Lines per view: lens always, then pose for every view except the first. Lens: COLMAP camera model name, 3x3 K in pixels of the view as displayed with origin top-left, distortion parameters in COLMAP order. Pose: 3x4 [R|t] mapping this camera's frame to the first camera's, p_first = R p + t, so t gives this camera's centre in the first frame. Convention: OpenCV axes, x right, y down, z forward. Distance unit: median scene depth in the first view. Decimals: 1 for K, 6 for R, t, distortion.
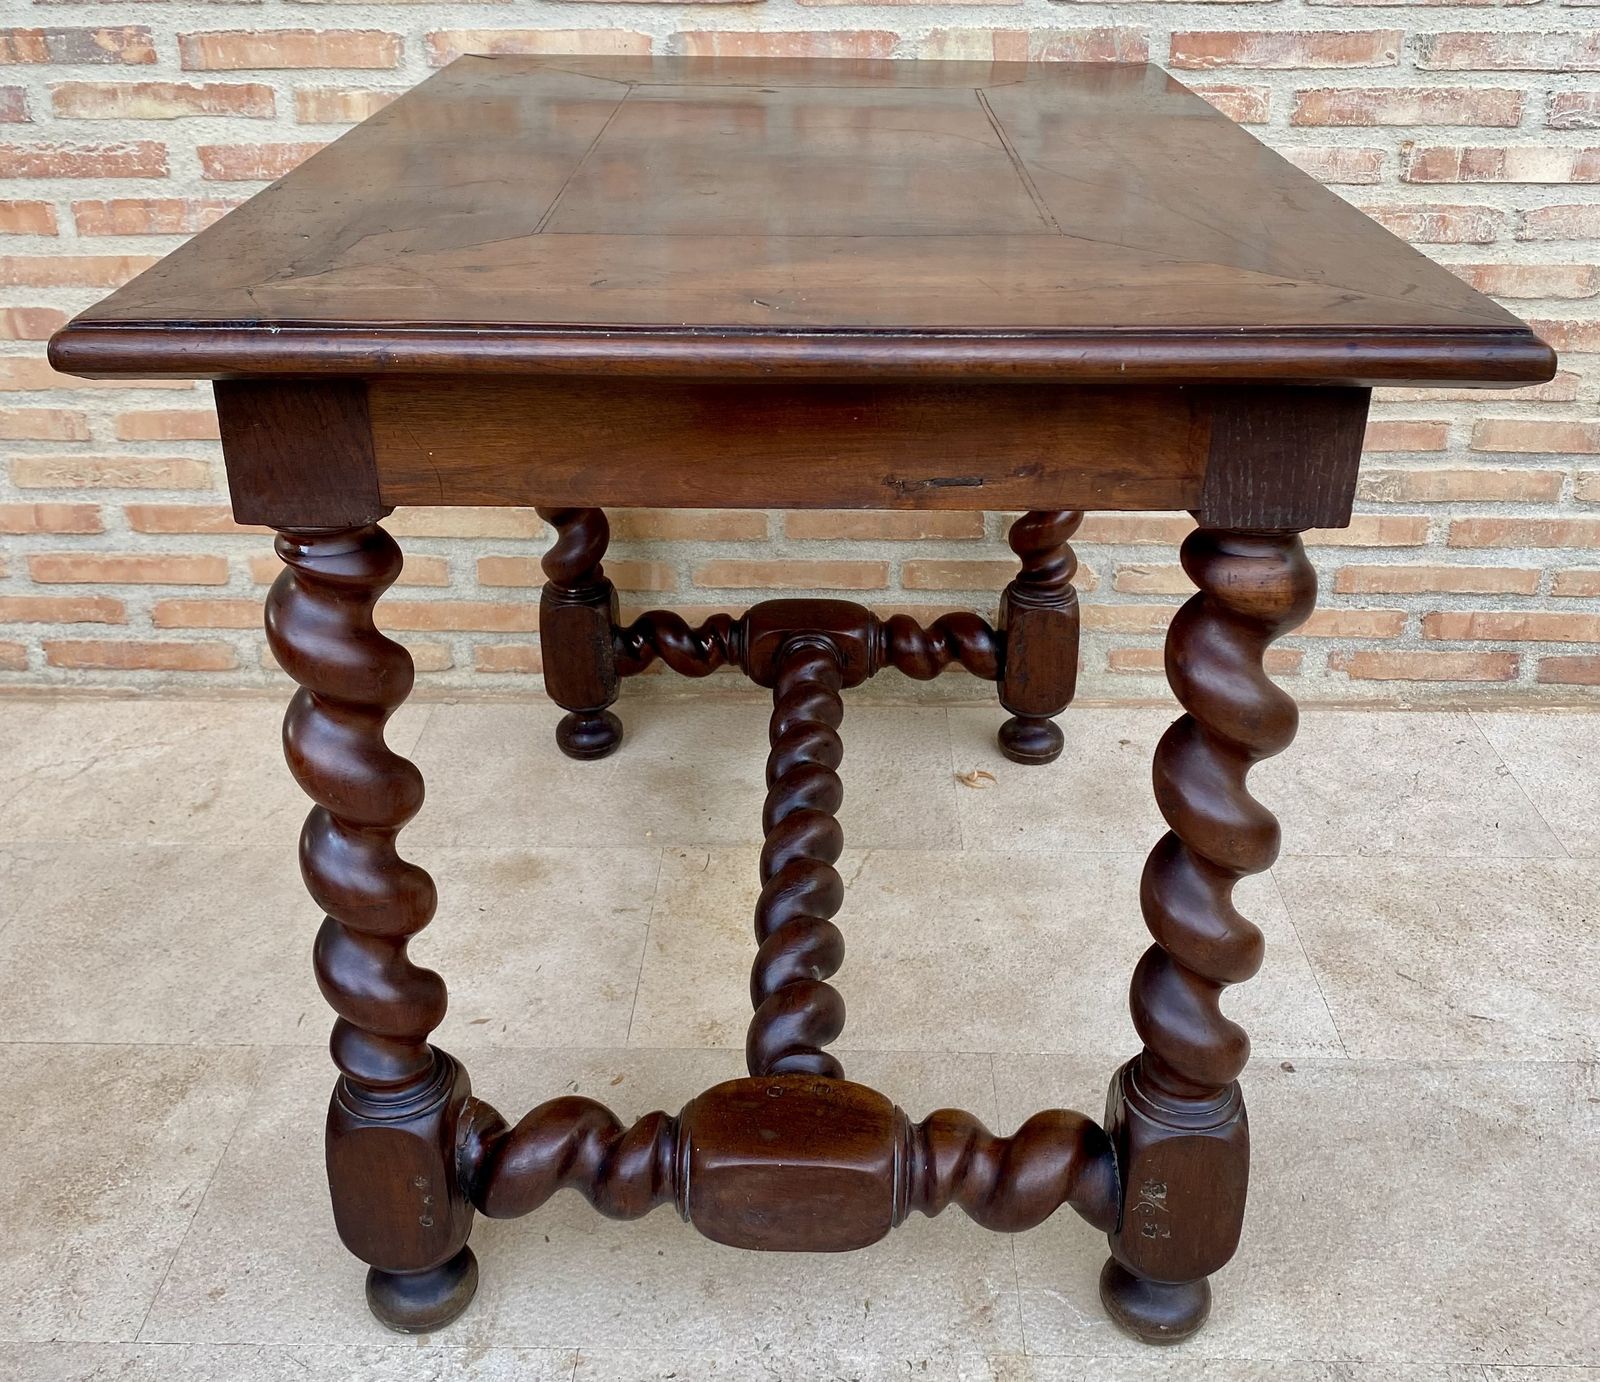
lens RADIAL K [[1582.9, 0, 809.4], [0, 1582.9, 624.4], [0, 0, 1]] dist [0.090110, -0.200623]
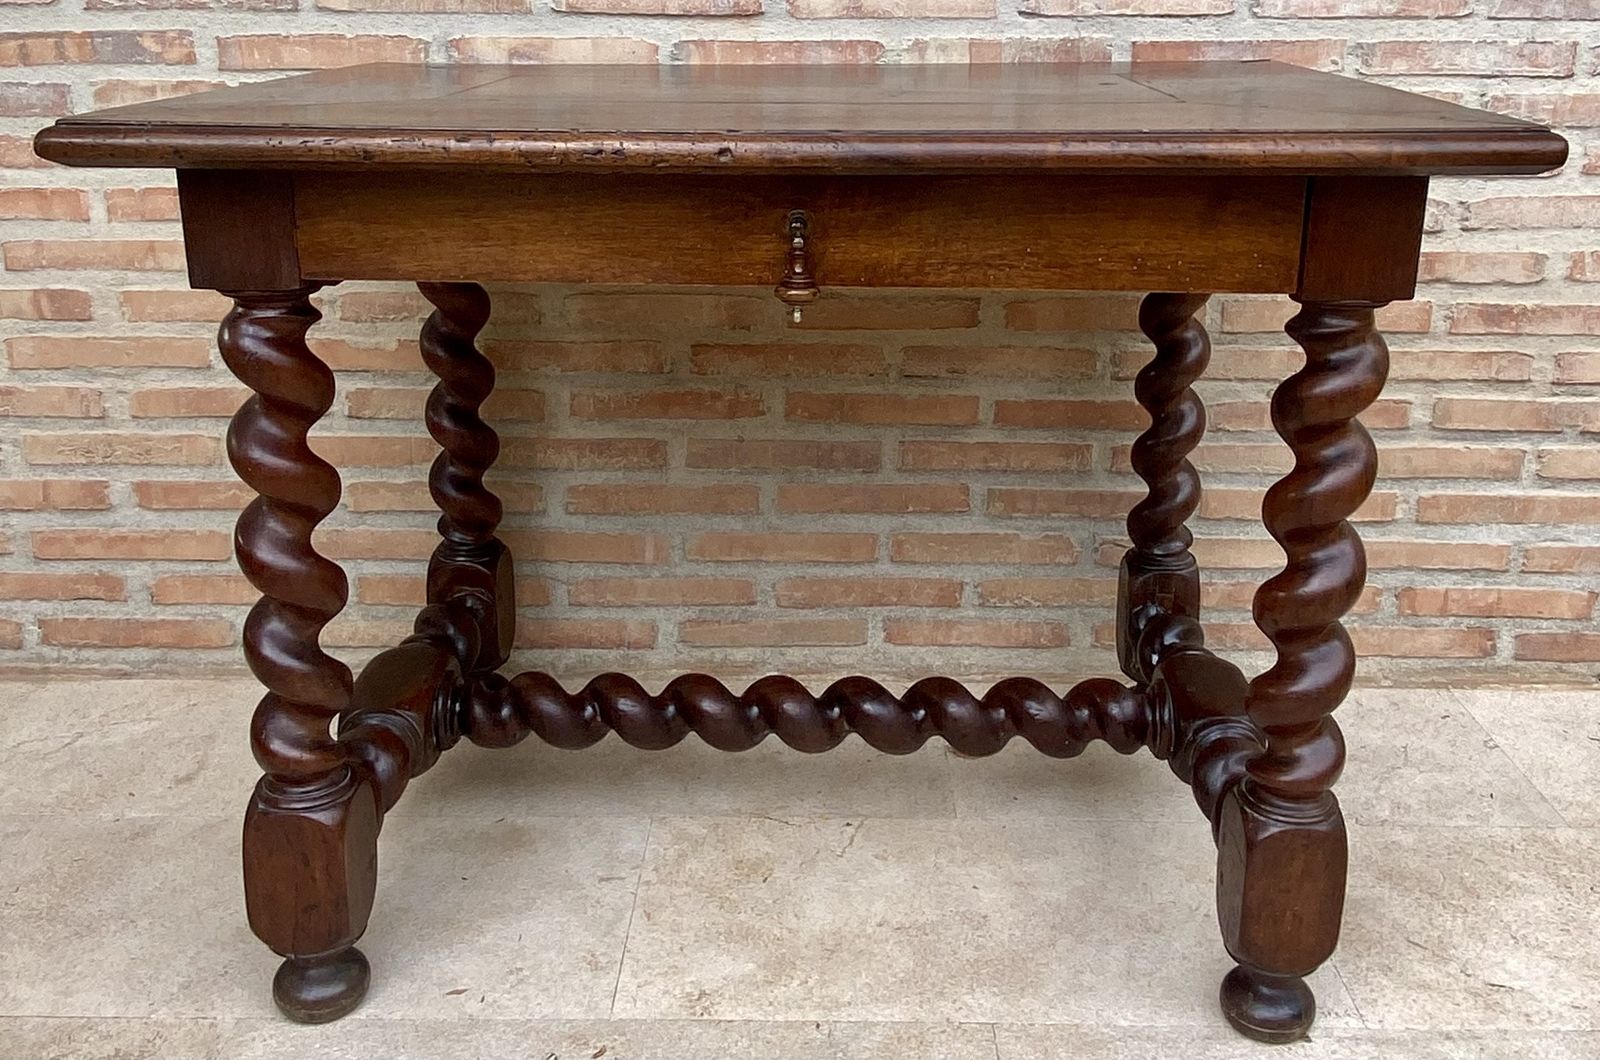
lens RADIAL K [[1473.7, 0, 812.9], [0, 1473.7, 393.4], [0, 0, 1]] dist [0.101943, -0.140733]
pose [[0.999904, 0.002525, 0.013628, -0.005811], [0.000022, 0.982974, -0.183746, 0.052817], [-0.013860, 0.183729, 0.982879, 0.044434]]
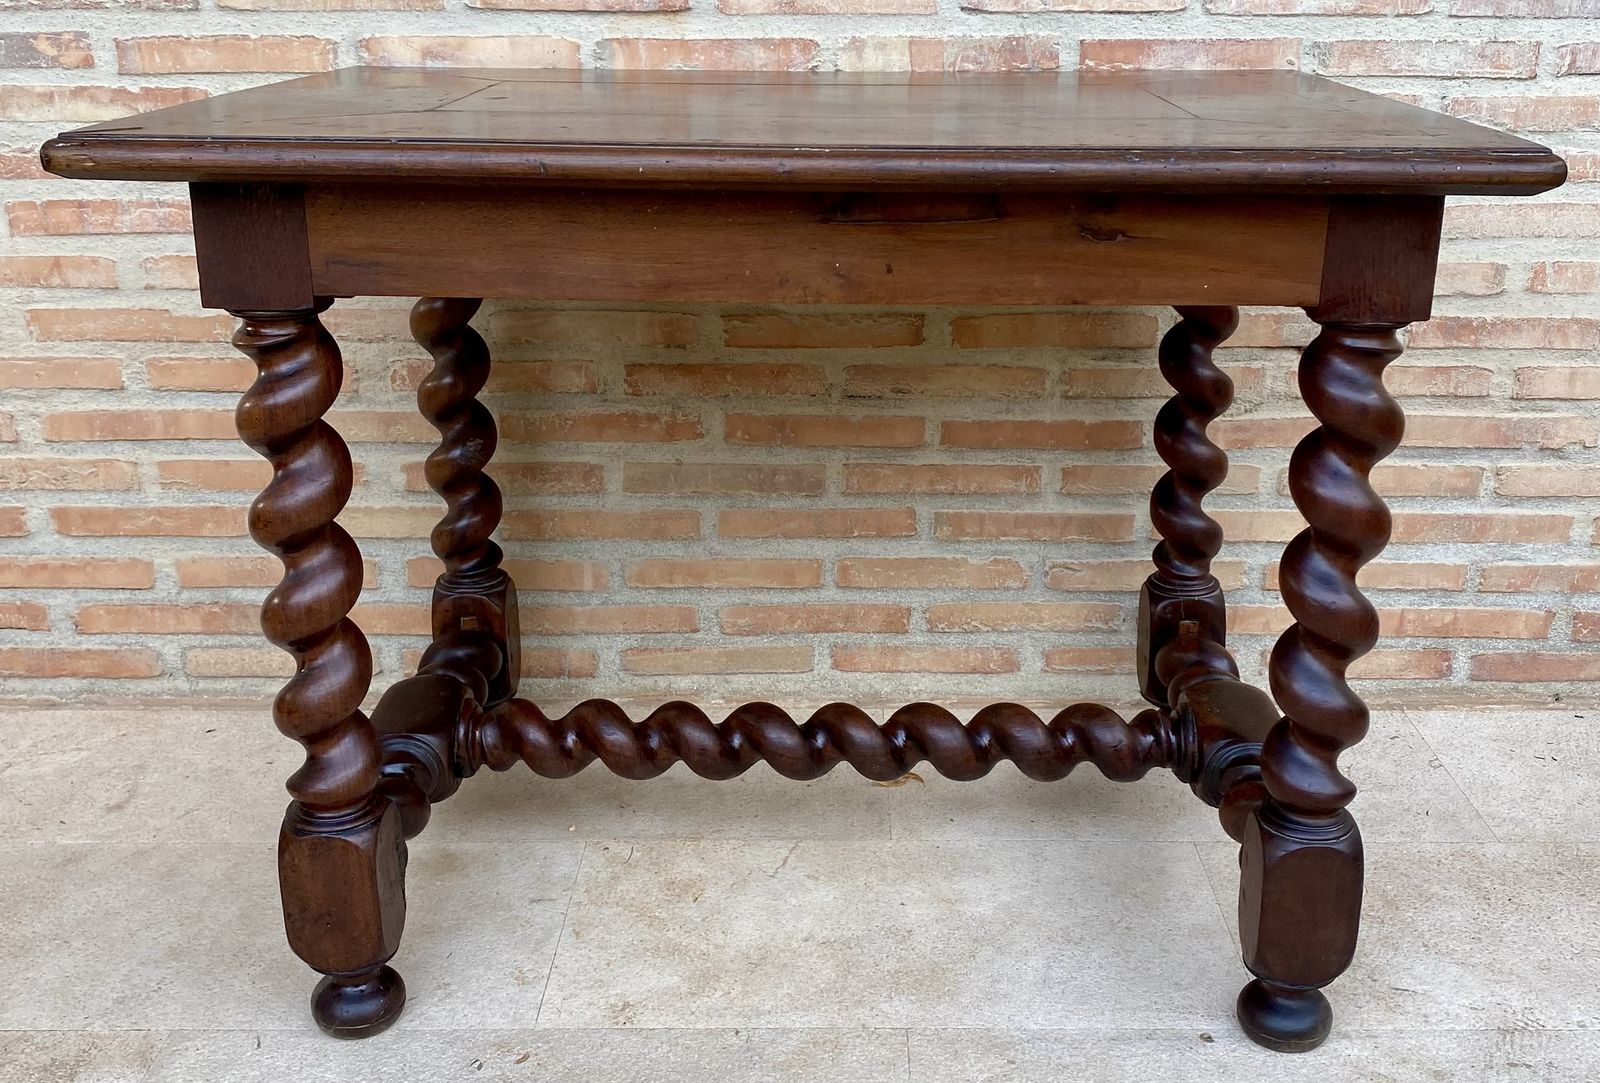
lens RADIAL K [[1622.5, 0, 837.1], [0, 1622.5, 551.6], [0, 0, 1]] dist [0.111775, -0.257870]
pose [[0.999711, -0.004737, 0.023552, 0.040422], [0.006982, 0.995337, -0.096203, 0.061444], [-0.022986, 0.096340, 0.995083, -0.025721]]
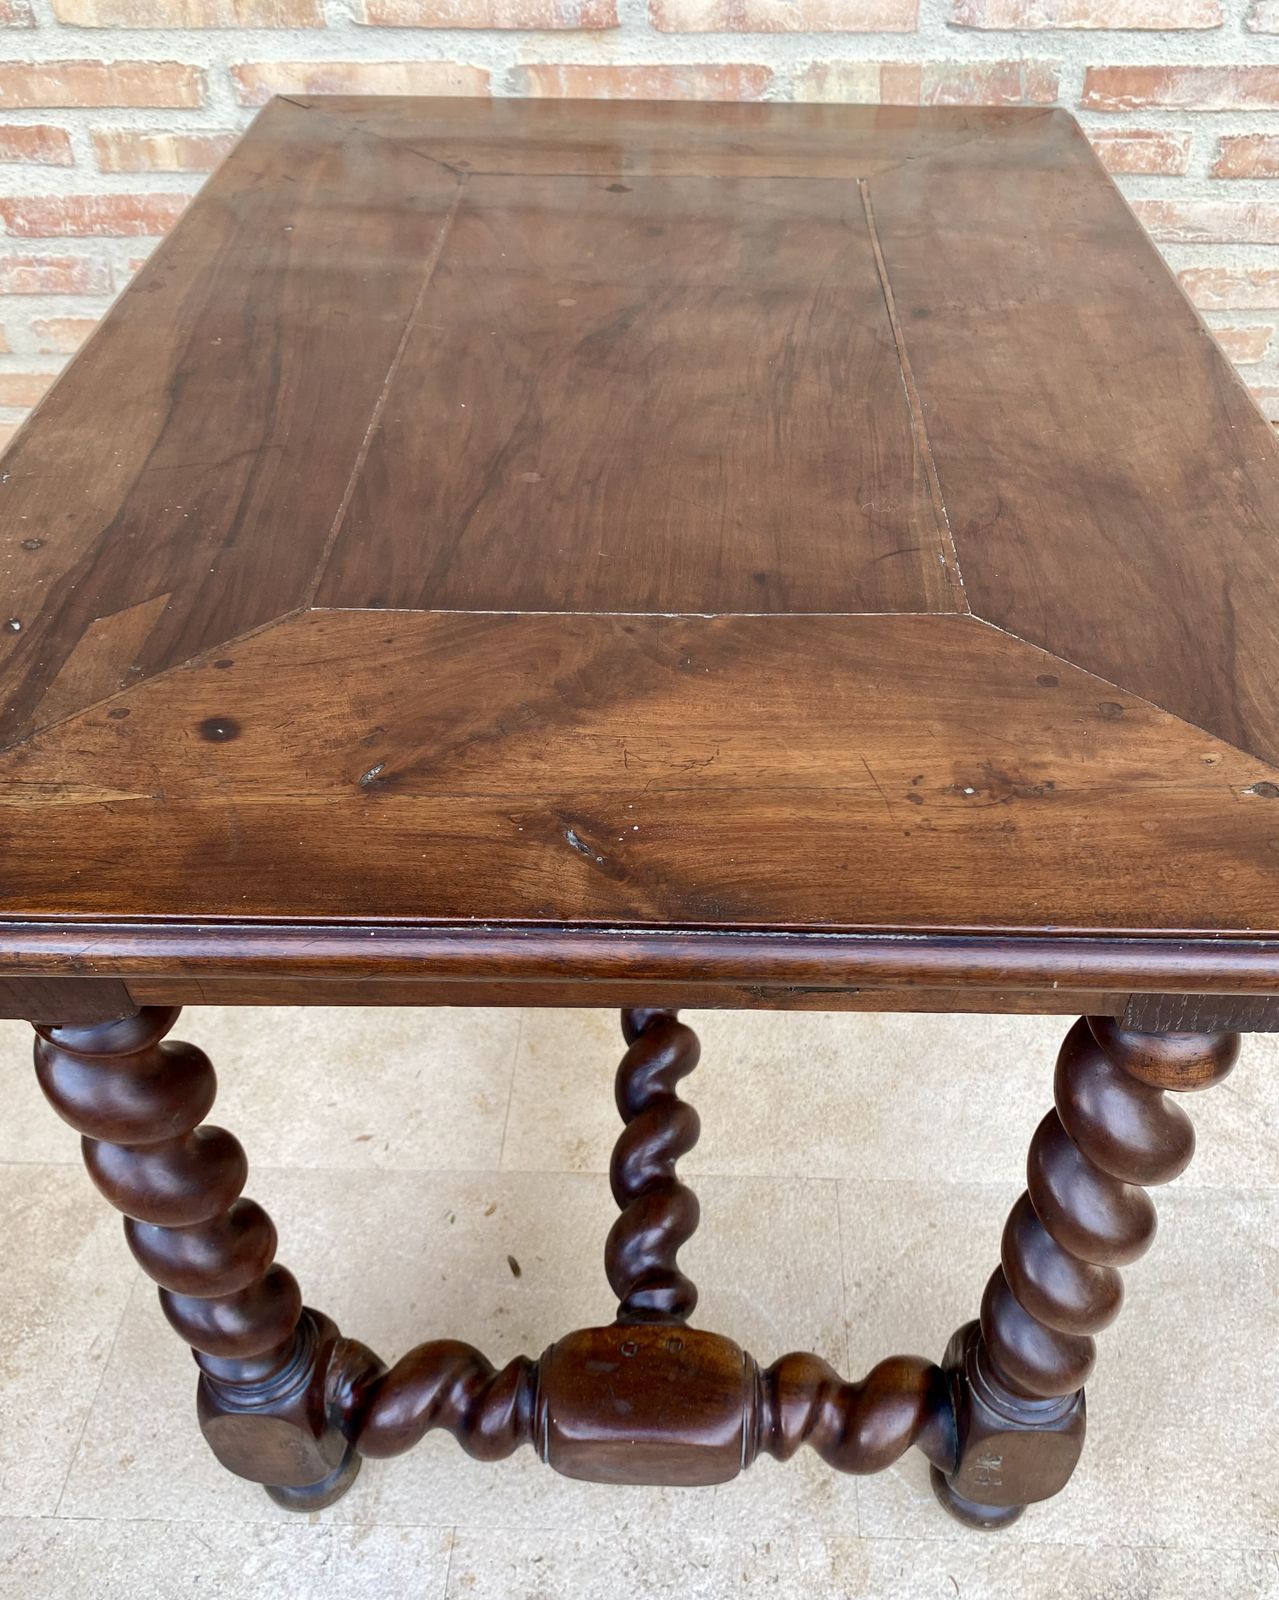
lens RADIAL K [[1300.0, 0, 677.8], [0, 1300.0, 828.9], [0, 0, 1]] dist [0.017164, -0.012973]
pose [[0.999979, 0.001938, -0.006127, 0.009367], [0.000020, 0.952519, 0.304480, -0.188534], [0.006426, -0.304474, 0.952499, 0.193594]]
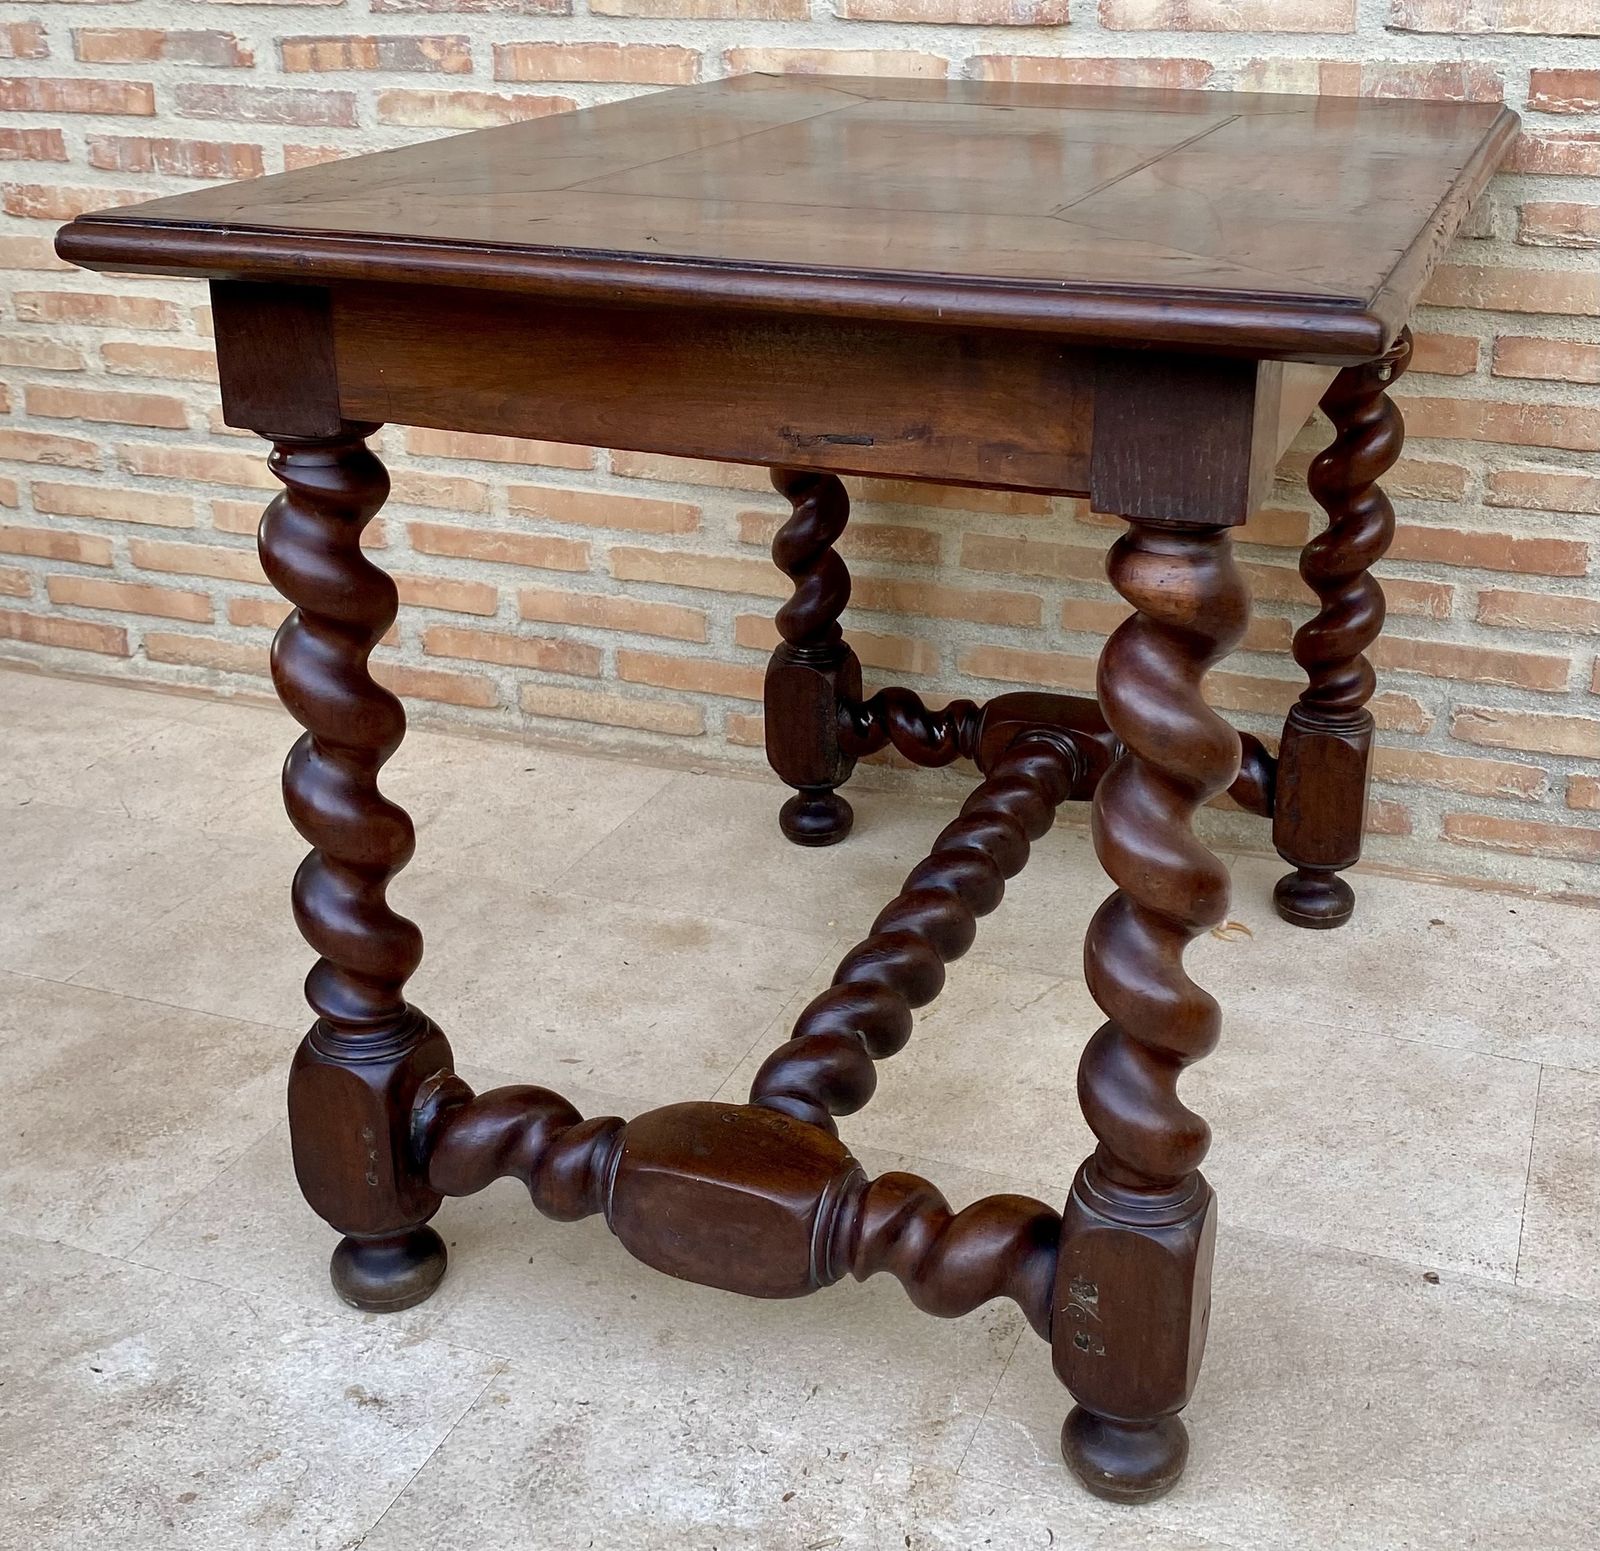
lens RADIAL K [[1984.3, 0, 892.0], [0, 1984.3, 680.5], [0, 0, 1]] dist [0.177593, -0.519584]
pose [[0.948565, 0.116911, -0.294204, 0.251964], [-0.142605, 0.987484, -0.067376, 0.069204], [0.282644, 0.105865, 0.953365, -0.079373]]
